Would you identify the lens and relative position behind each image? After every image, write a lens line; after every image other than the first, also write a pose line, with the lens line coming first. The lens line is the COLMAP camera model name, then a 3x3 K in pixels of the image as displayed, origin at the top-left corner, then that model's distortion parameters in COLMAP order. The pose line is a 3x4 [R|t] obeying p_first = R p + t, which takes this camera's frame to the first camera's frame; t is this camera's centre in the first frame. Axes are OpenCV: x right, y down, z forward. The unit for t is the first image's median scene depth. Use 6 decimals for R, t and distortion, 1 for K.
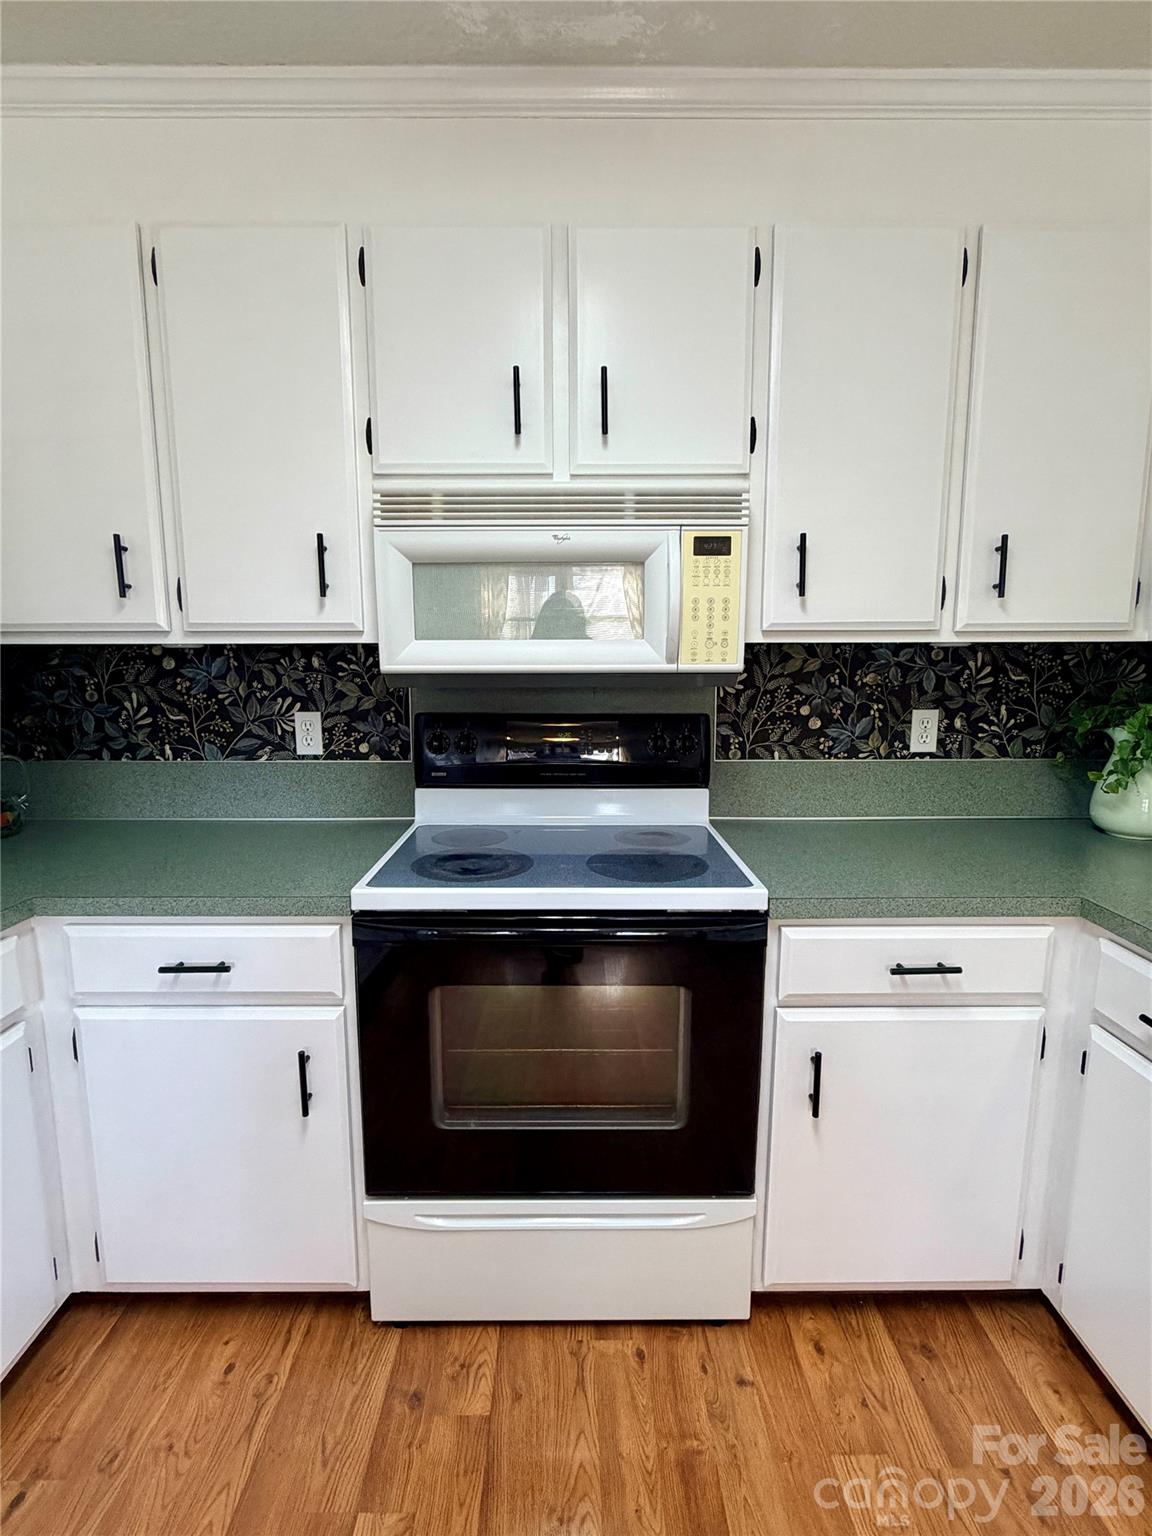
lens RADIAL K [[727.6, 0, 576.0], [0, 727.6, 768.0], [0, 0, 1]] dist [-0.001806, -0.000084]
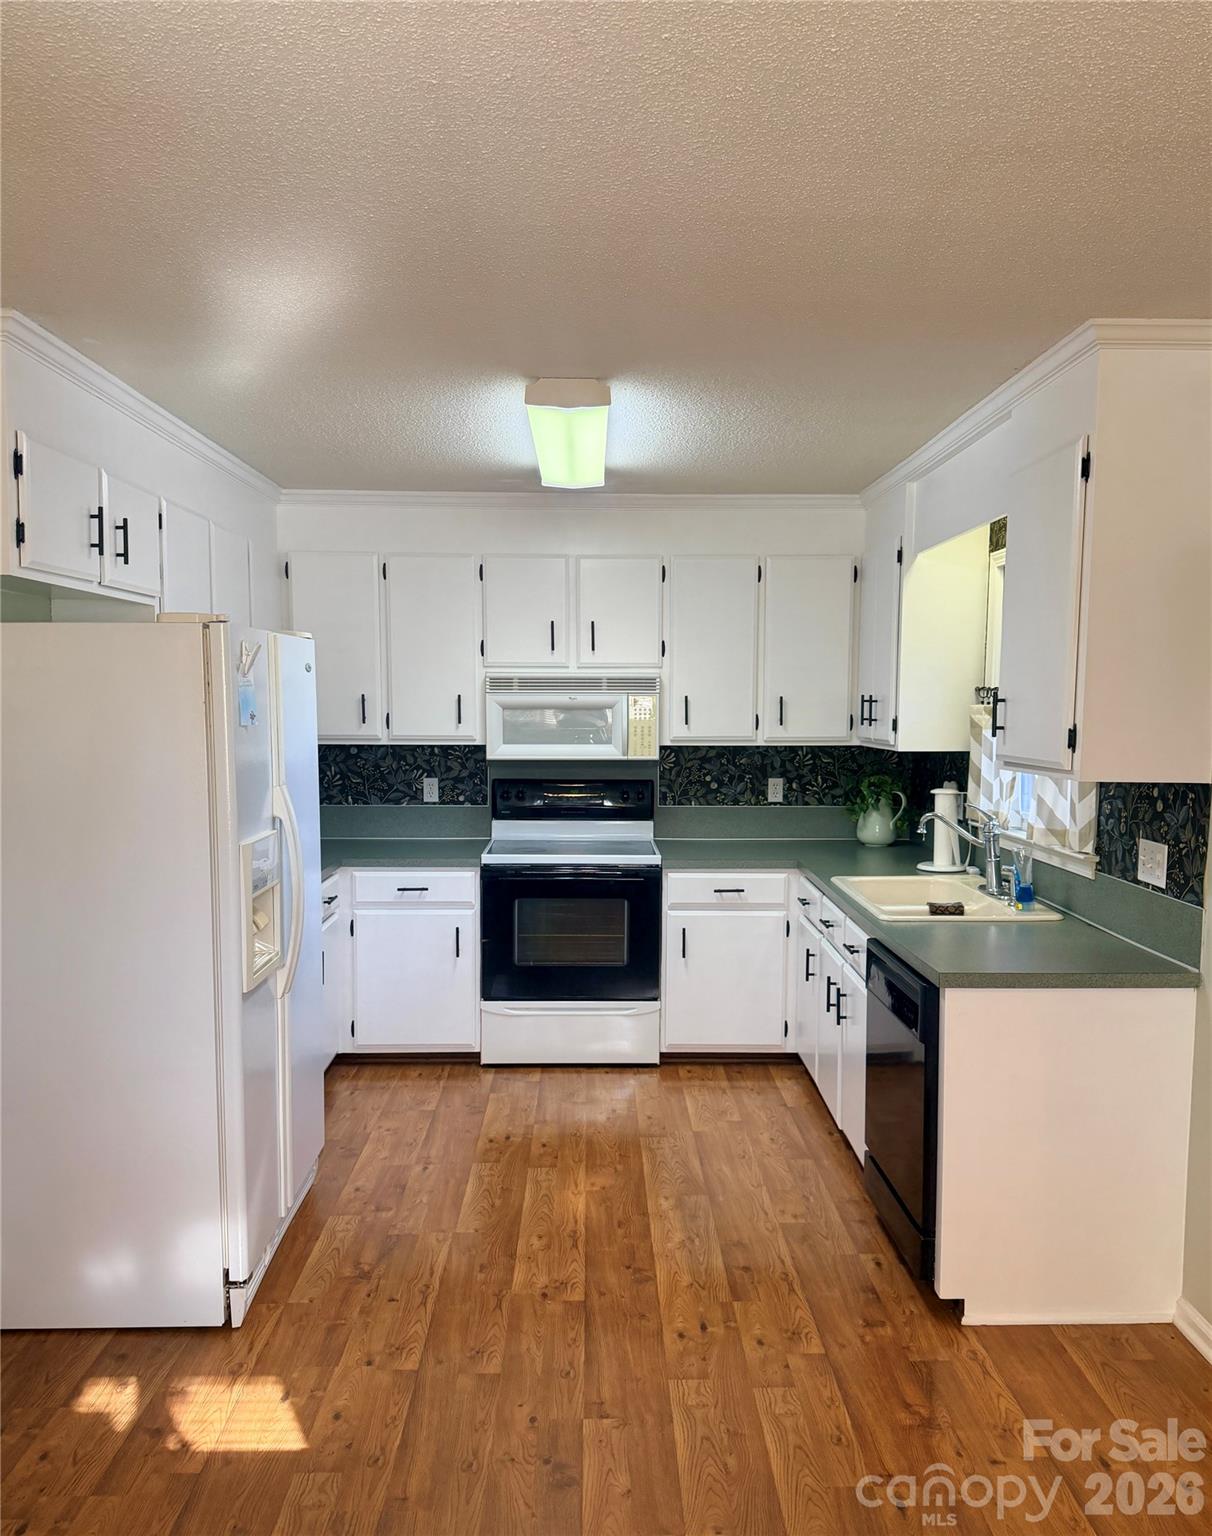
lens RADIAL K [[1180.7, 0, 606.0], [0, 1180.7, 768.0], [0, 0, 1]] dist [0.000040, -0.000001]
pose [[0.999958, 0.004355, 0.008109, 0.040288], [-0.003669, 0.996558, -0.082812, 0.141168], [-0.008442, 0.082778, 0.996532, -1.949992]]
